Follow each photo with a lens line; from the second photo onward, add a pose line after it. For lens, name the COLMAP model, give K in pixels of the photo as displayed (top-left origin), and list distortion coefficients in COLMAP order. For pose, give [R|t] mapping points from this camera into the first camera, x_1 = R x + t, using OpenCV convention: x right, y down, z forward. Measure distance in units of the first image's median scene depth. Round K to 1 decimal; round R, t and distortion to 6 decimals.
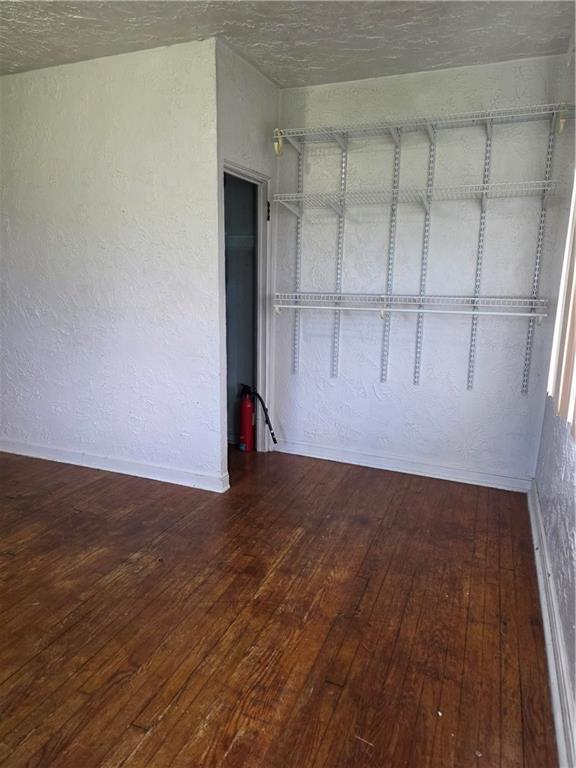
lens RADIAL K [[519.8, 0, 286.1], [0, 519.8, 383.1], [0, 0, 1]] dist [0.050573, -0.015781]
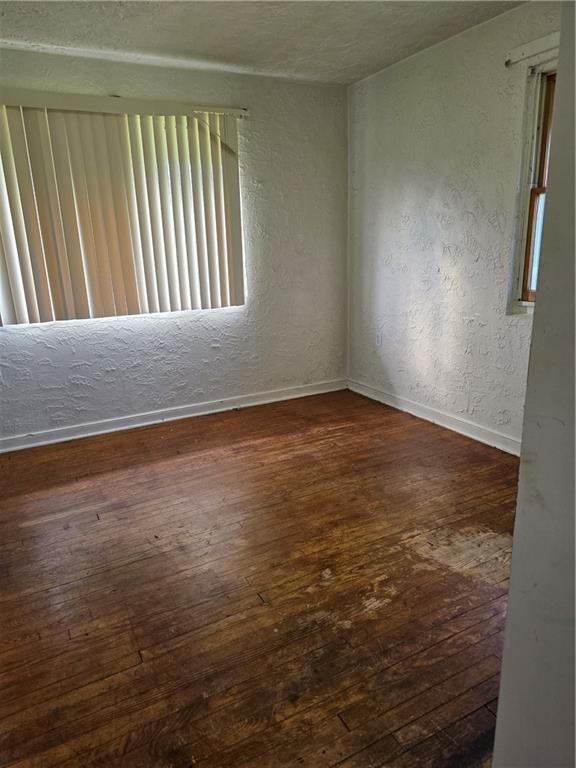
lens RADIAL K [[519.8, 0, 282.8], [0, 519.8, 382.9], [0, 0, 1]] dist [0.050573, -0.015781]
pose [[-0.762691, -0.157973, 0.627174, -1.438090], [0.156088, 0.896091, 0.415522, -0.439726], [-0.627645, 0.414809, -0.658783, 1.972800]]
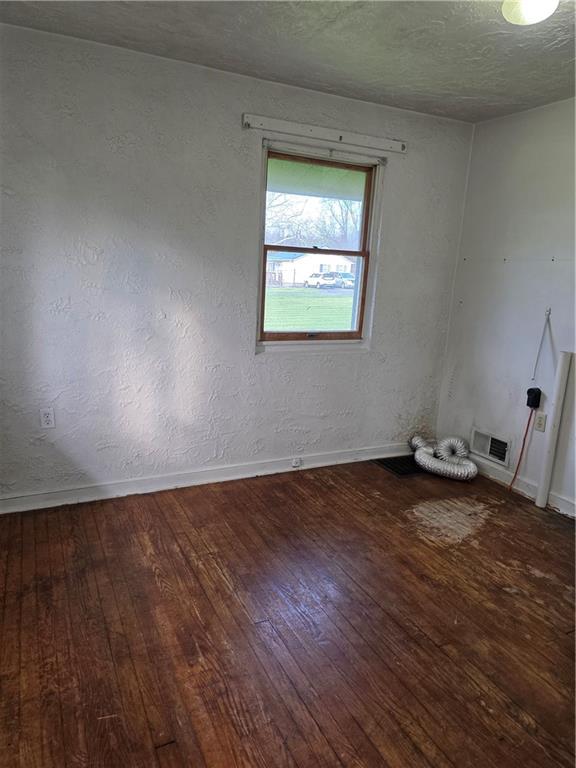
lens RADIAL K [[519.8, 0, 285.2], [0, 519.8, 387.4], [0, 0, 1]] dist [0.050573, -0.015781]
pose [[-0.661650, 0.119796, -0.740181, 0.561233], [-0.208814, 0.918663, 0.335342, -0.344700], [0.720150, 0.376439, -0.582819, 1.461342]]
